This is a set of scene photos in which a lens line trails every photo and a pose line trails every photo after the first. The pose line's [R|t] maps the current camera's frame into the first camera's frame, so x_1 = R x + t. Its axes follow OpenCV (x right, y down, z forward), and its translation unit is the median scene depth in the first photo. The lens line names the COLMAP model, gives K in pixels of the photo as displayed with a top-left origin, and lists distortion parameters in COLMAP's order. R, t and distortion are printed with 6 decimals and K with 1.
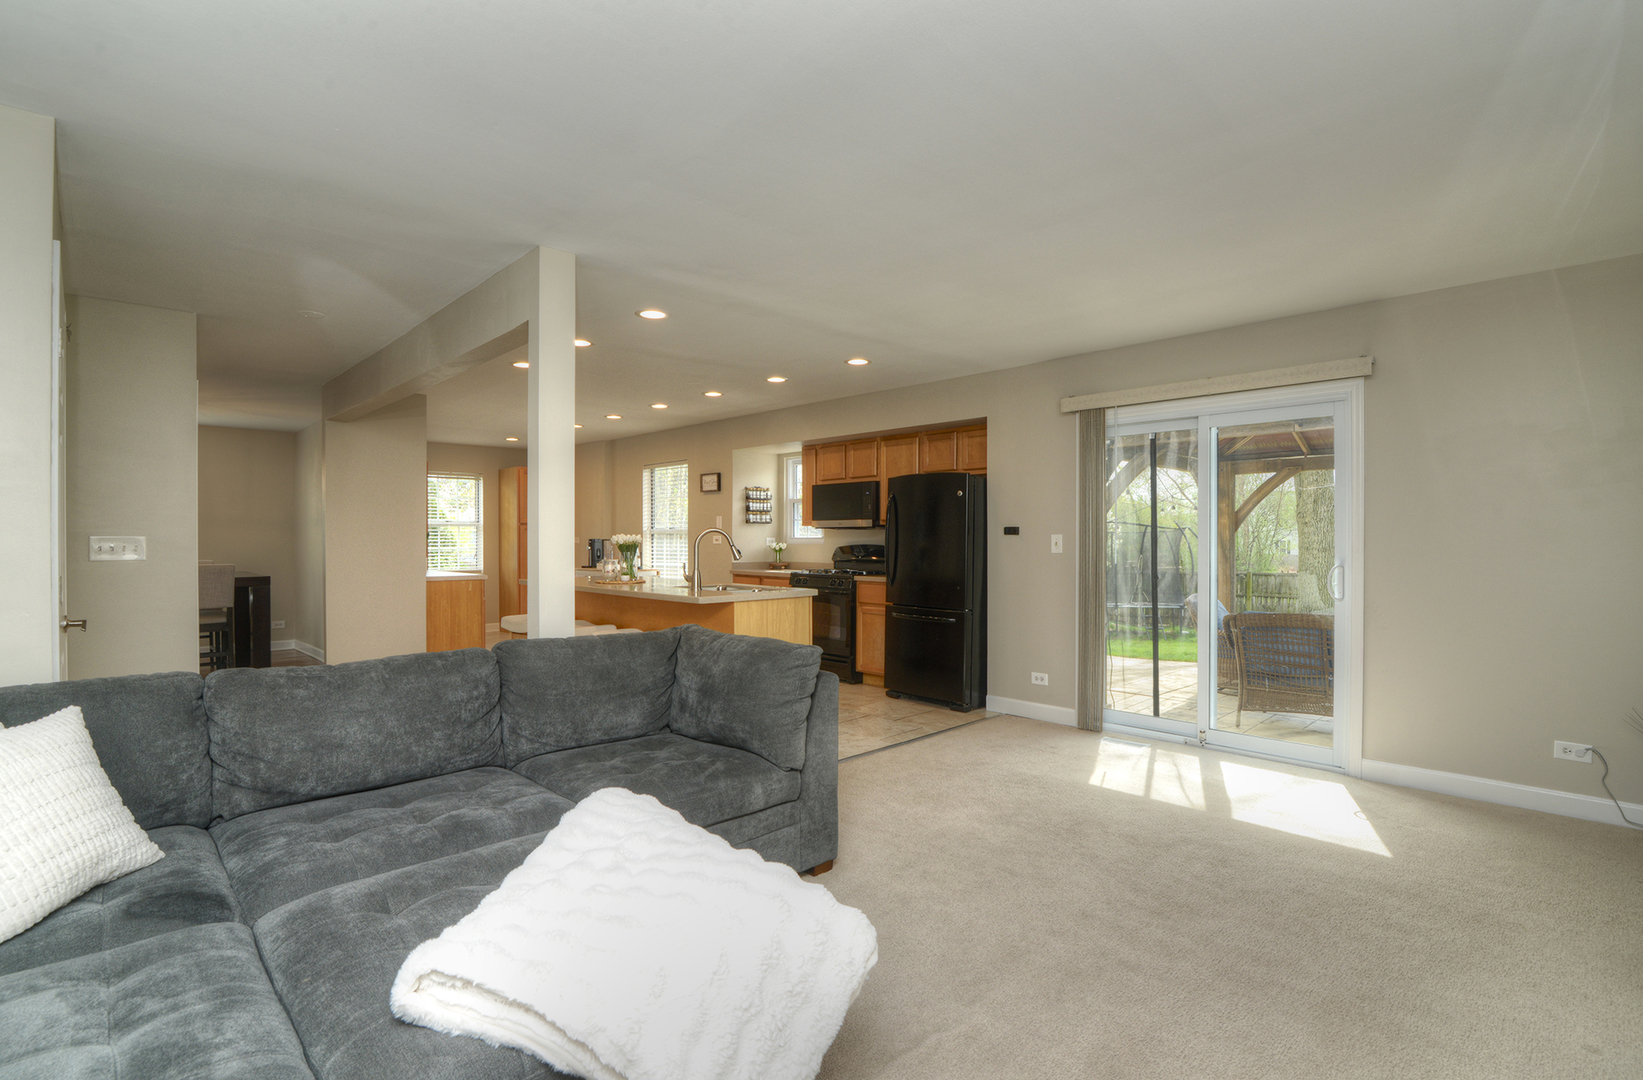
lens RADIAL K [[789.9, 0, 821.1], [0, 789.9, 538.3], [0, 0, 1]] dist [-0.000131, 0.000014]
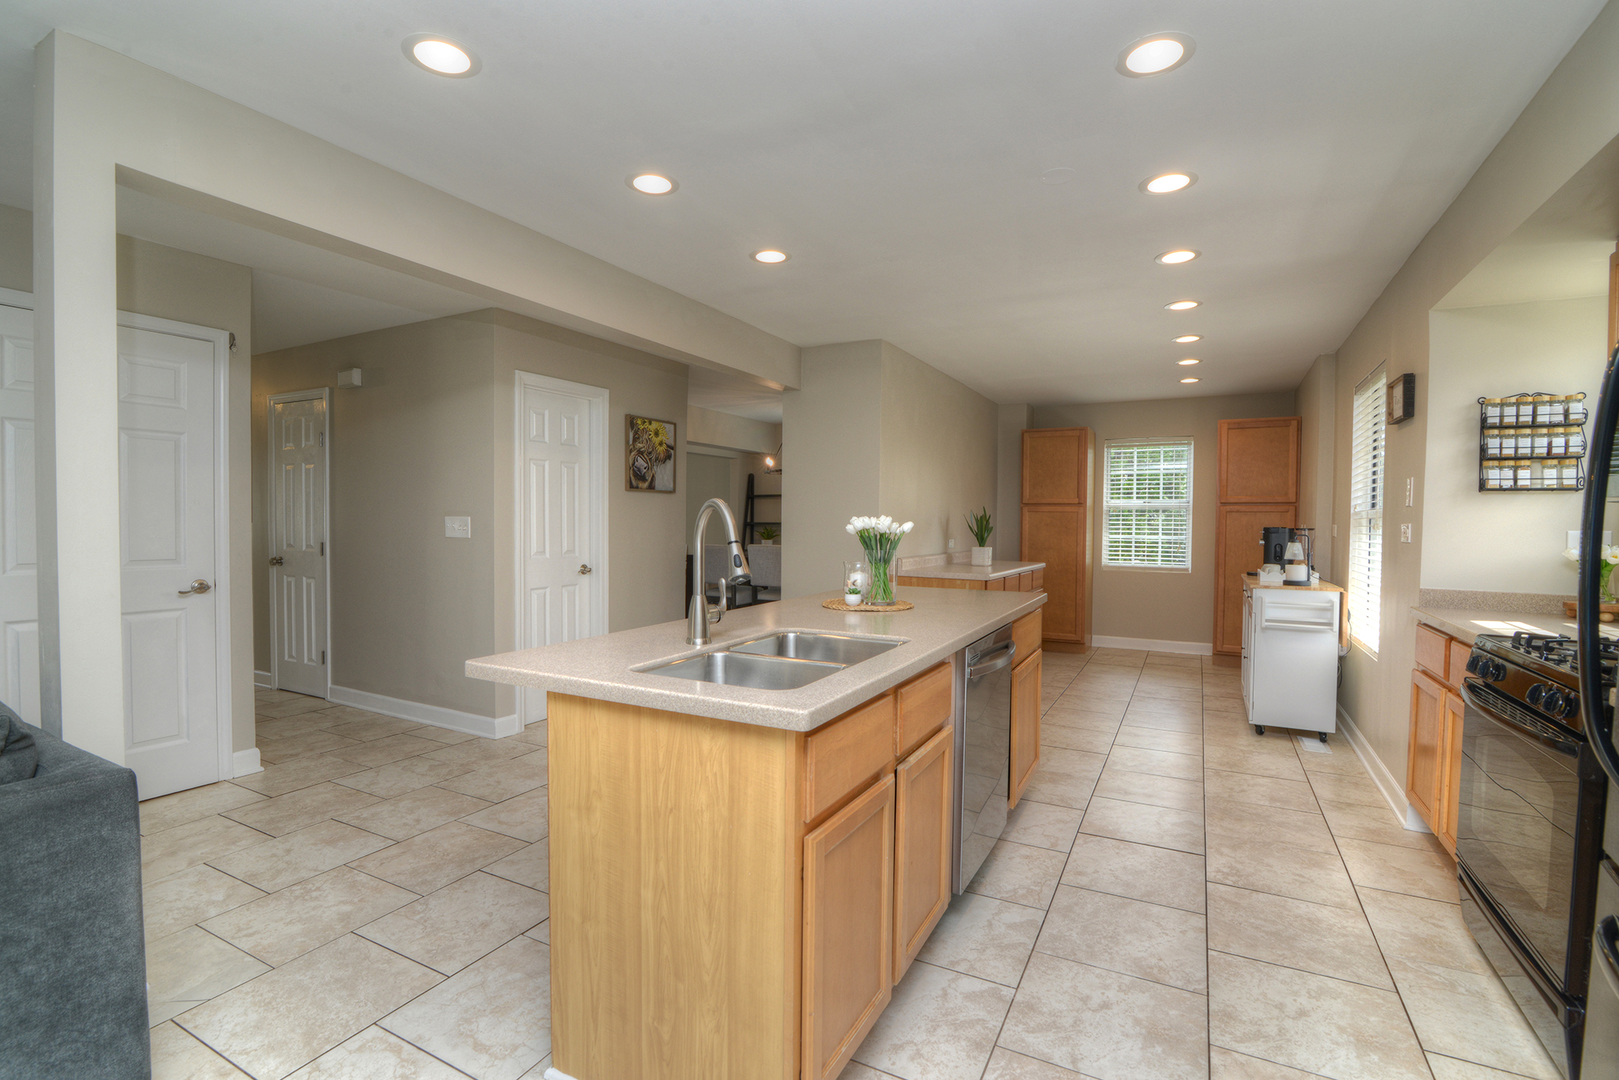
lens RADIAL K [[745.1, 0, 809.4], [0, 745.1, 538.6], [0, 0, 1]] dist [-0.019352, 0.000122]
pose [[0.294347, 0.029420, -0.955246, 0.173720], [-0.010604, 0.999565, 0.027517, -0.002663], [0.955640, 0.002030, 0.294531, 0.651238]]
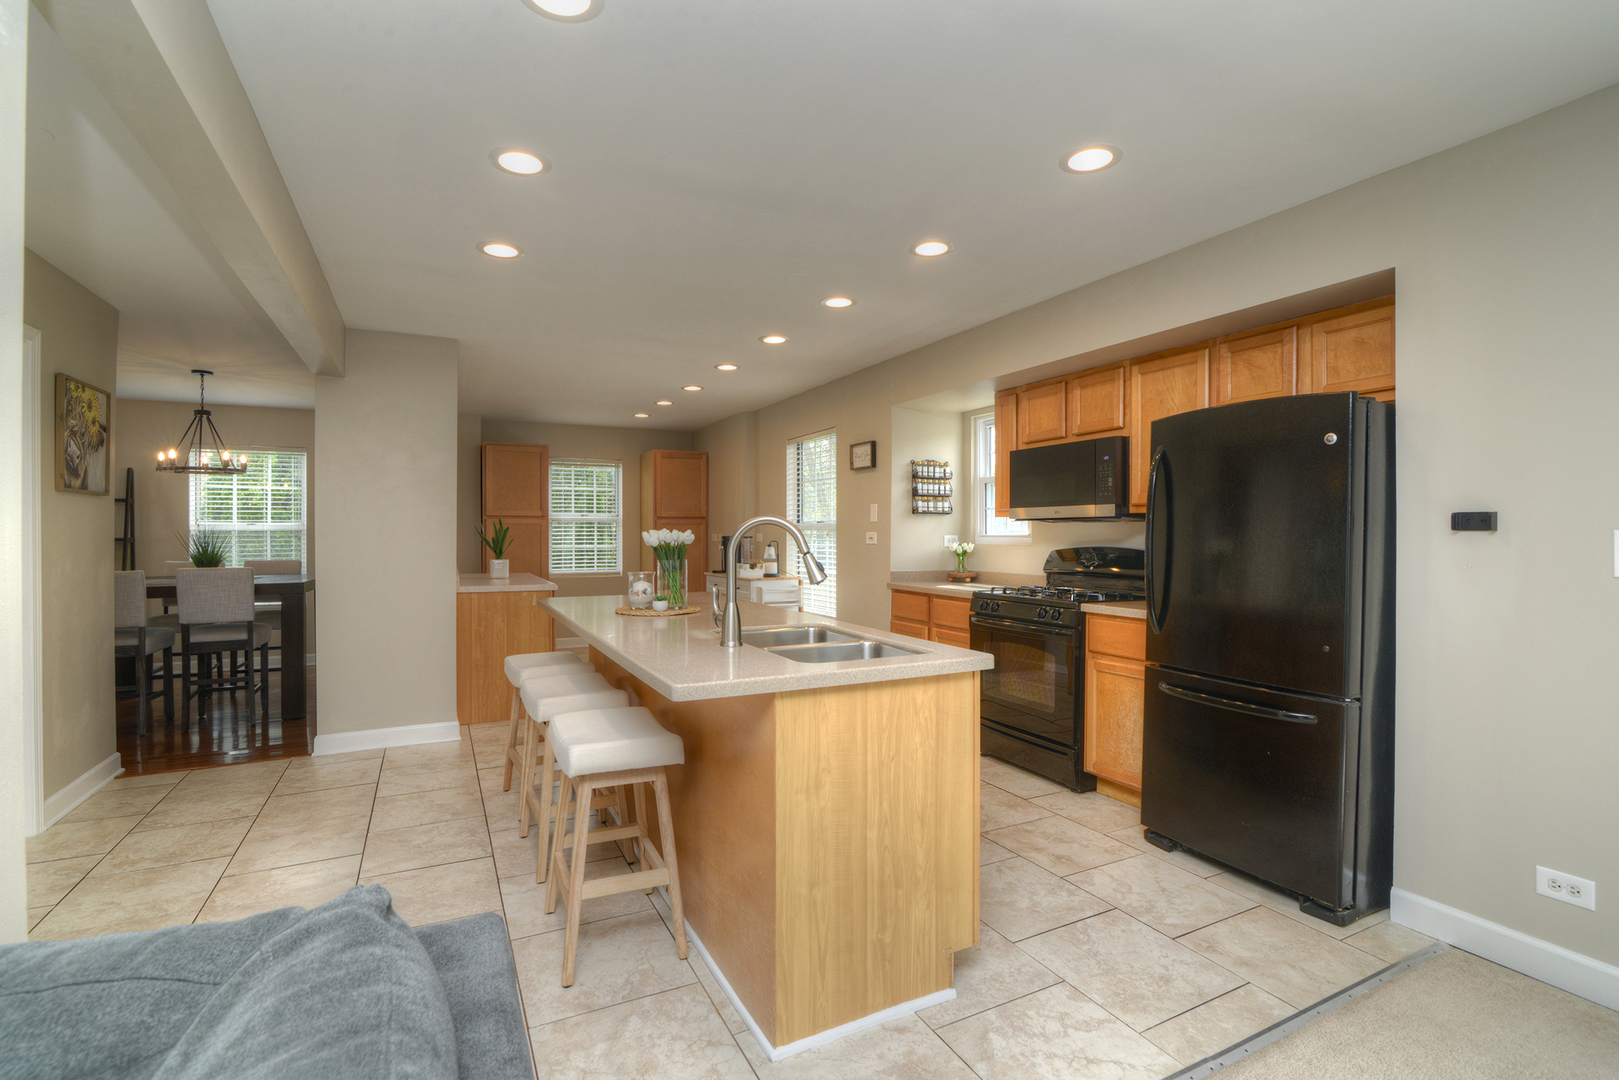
lens RADIAL K [[745.1, 0, 801.1], [0, 745.1, 535.5], [0, 0, 1]] dist [-0.019352, 0.000122]
pose [[0.950266, 0.002921, -0.311427, 0.015590], [-0.002524, 0.999995, 0.001679, -0.001450], [0.311430, -0.000809, 0.950269, 0.405647]]
